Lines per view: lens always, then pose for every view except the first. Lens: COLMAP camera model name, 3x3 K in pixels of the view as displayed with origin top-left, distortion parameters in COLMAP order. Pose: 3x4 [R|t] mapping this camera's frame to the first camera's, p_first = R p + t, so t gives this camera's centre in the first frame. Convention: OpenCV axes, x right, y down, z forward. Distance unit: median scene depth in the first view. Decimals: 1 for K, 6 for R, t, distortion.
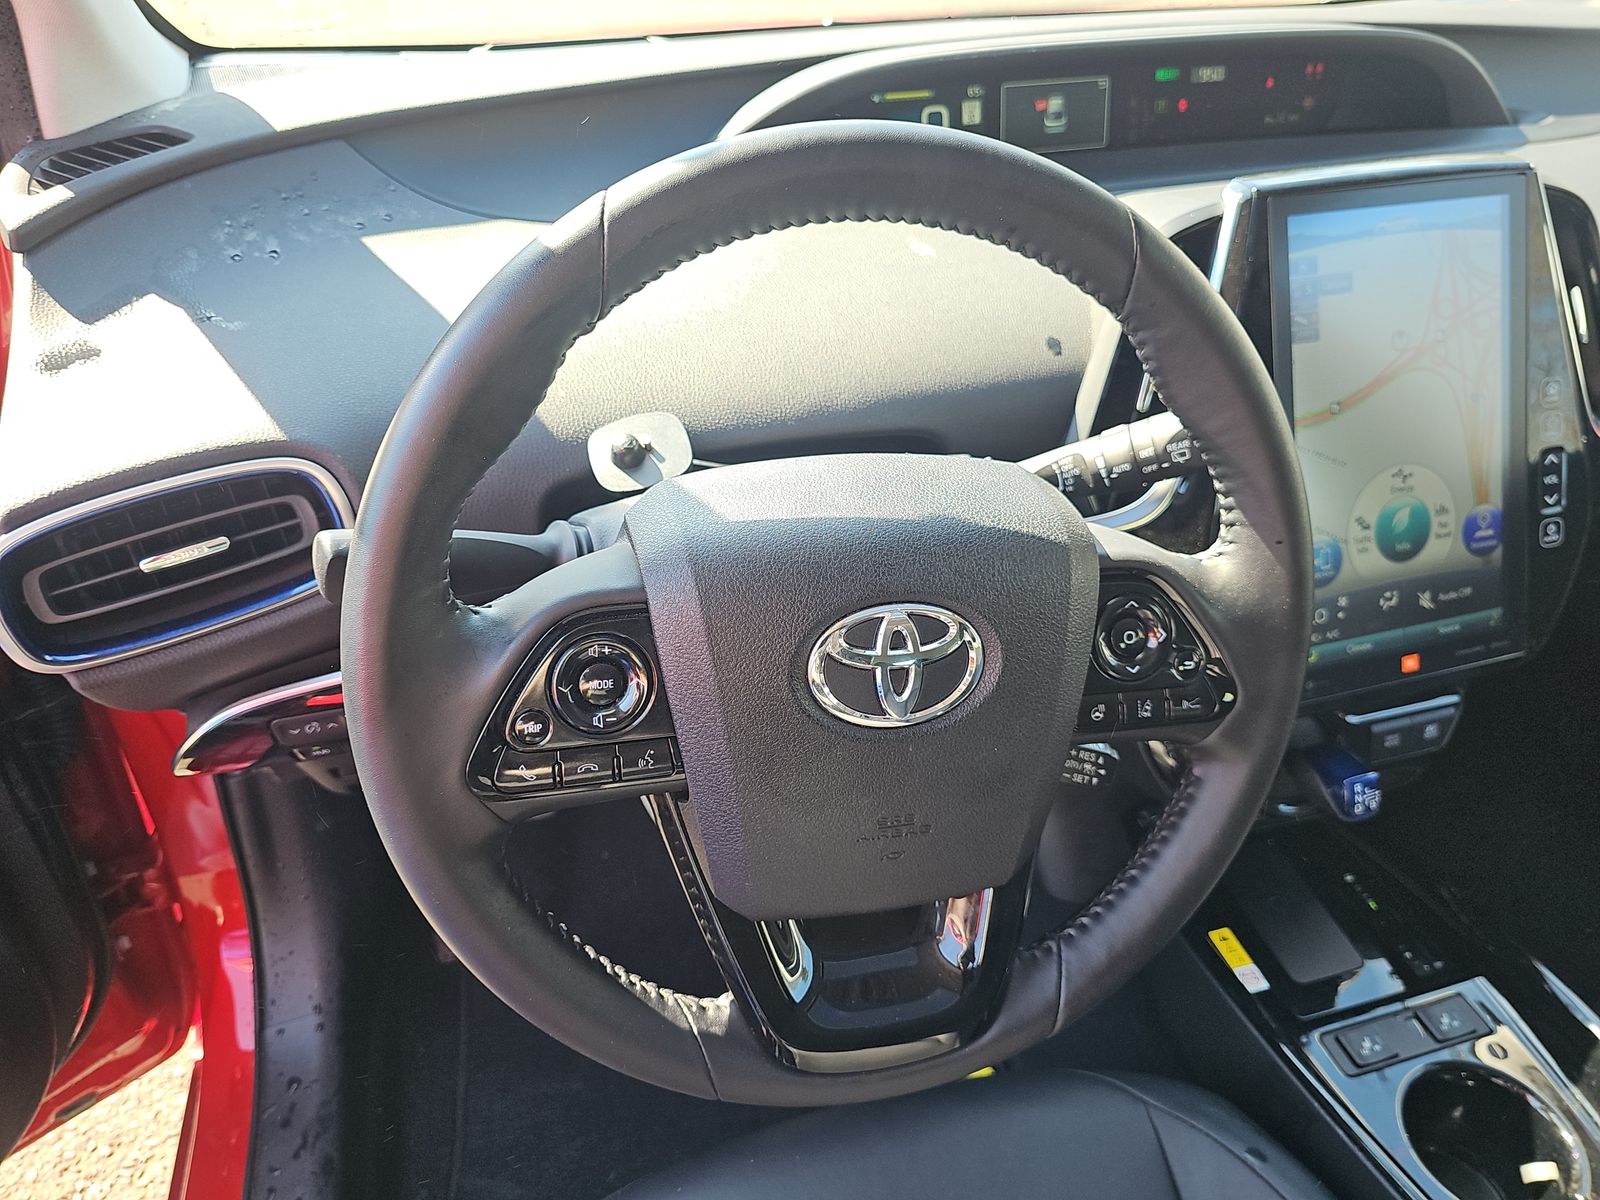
lens RADIAL K [[1076.0, 0, 802.5], [0, 1076.0, 595.1], [0, 0, 1]] dist [-0.006691, -0.004707]
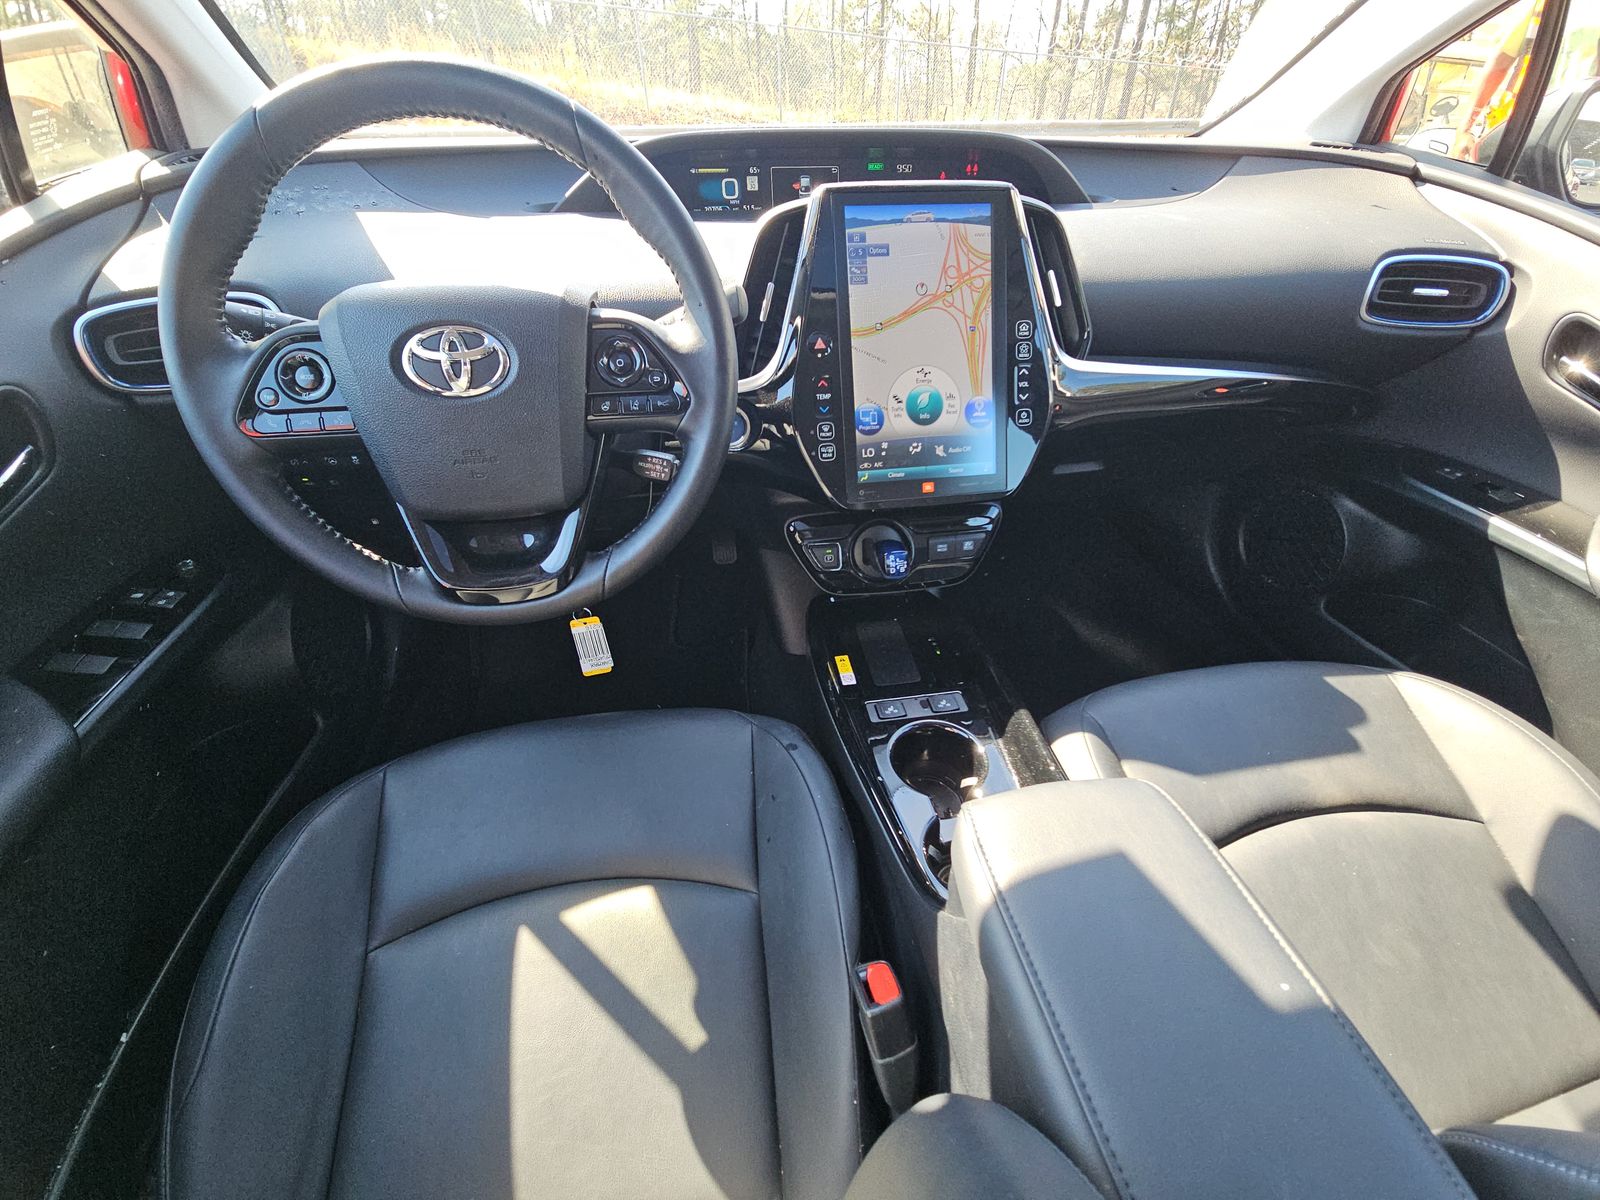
lens RADIAL K [[643.9, 0, 801.5], [0, 643.9, 600.5], [0, 0, 1]] dist [0.000186, -0.000197]
pose [[0.993509, 0.076936, -0.083793, 0.476153], [-0.075186, 0.996884, 0.023840, 0.239696], [0.085366, -0.017385, 0.996198, -0.045777]]
